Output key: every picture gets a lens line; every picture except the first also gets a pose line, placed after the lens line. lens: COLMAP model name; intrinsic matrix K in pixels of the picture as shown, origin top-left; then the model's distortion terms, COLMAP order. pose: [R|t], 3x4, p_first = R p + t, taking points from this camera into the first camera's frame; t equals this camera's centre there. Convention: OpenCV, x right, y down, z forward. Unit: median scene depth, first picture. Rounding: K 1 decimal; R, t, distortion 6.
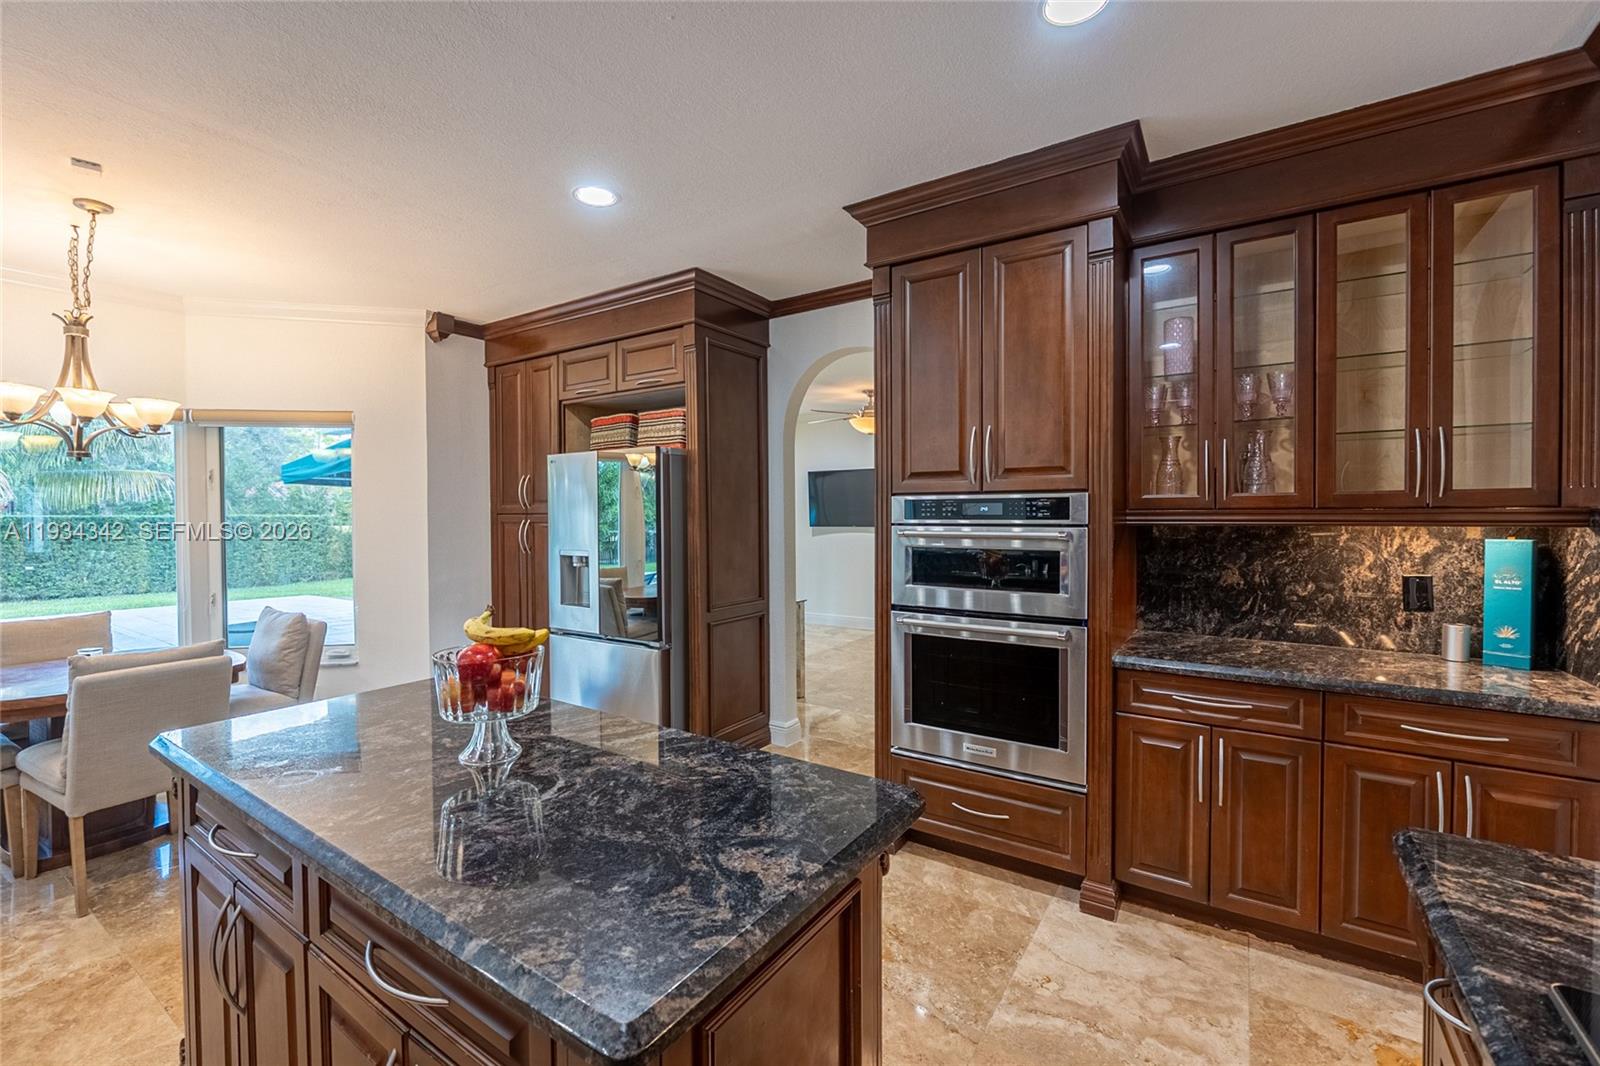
lens RADIAL K [[679.4, 0, 785.9], [0, 679.4, 527.2], [0, 0, 1]] dist [-0.006805, -0.000435]
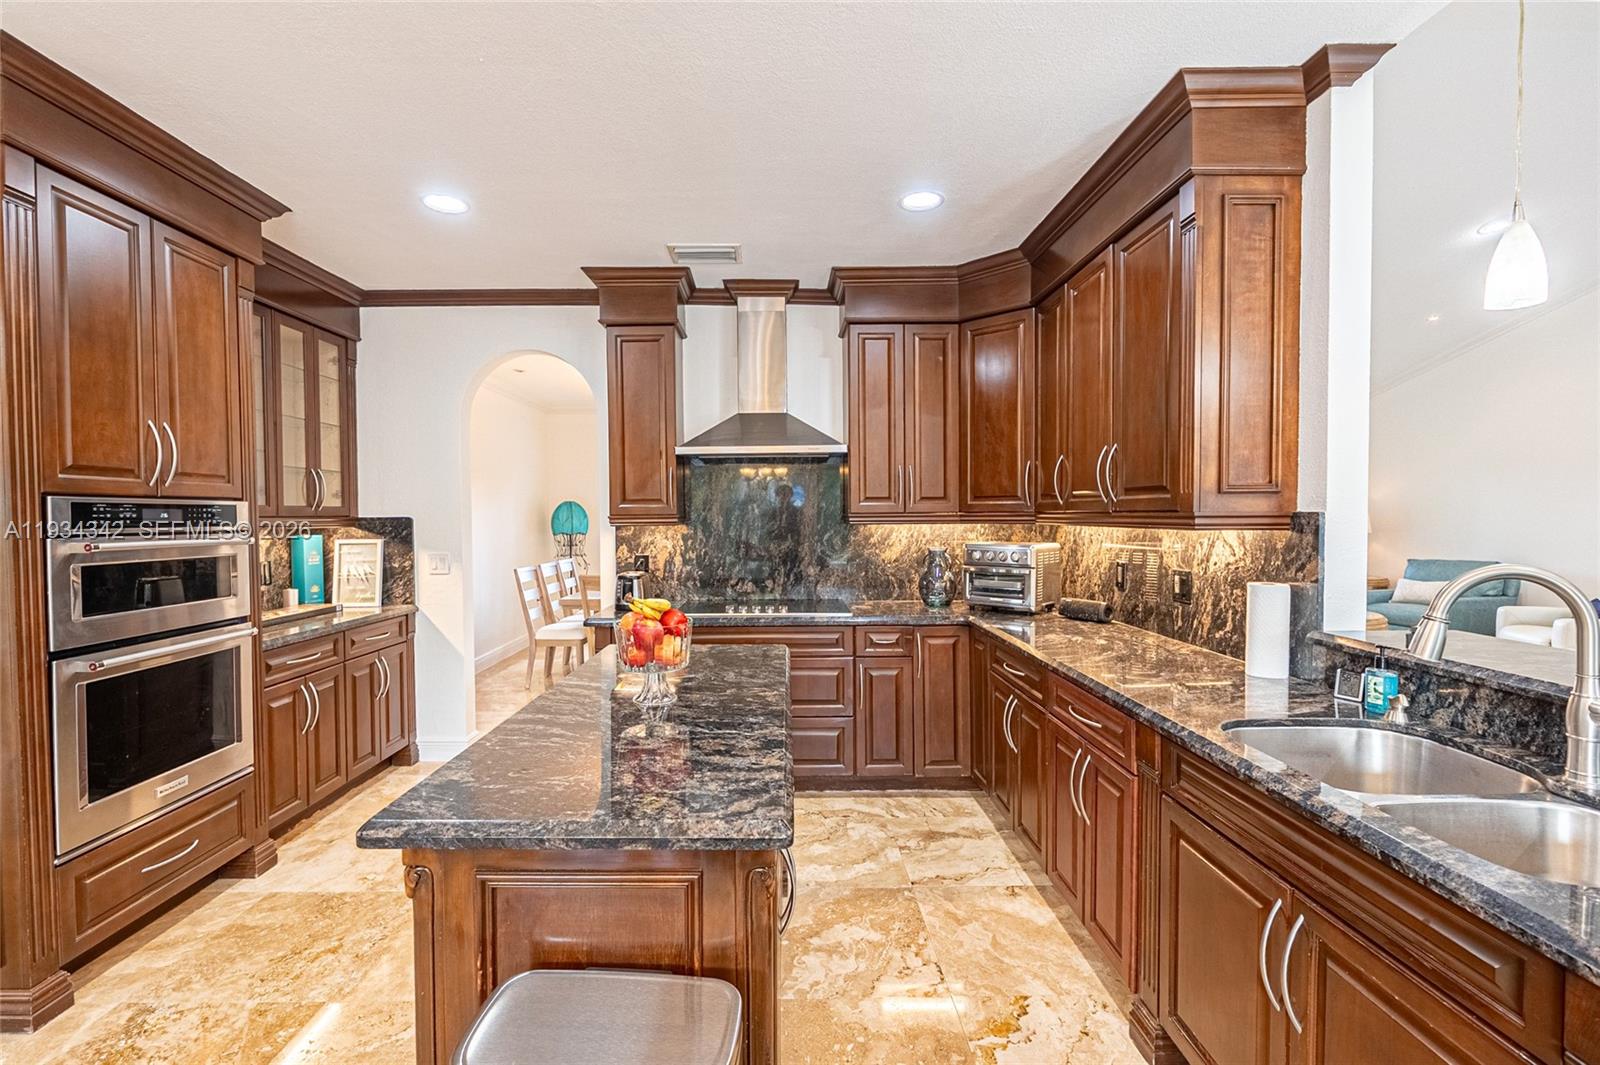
lens RADIAL K [[679.4, 0, 794.4], [0, 679.4, 531.3], [0, 0, 1]] dist [-0.006805, -0.000435]
pose [[-0.579005, -0.009877, 0.815264, -0.919659], [0.024507, 0.999264, 0.029511, -0.012260], [-0.814955, 0.037067, -0.578337, 0.846560]]
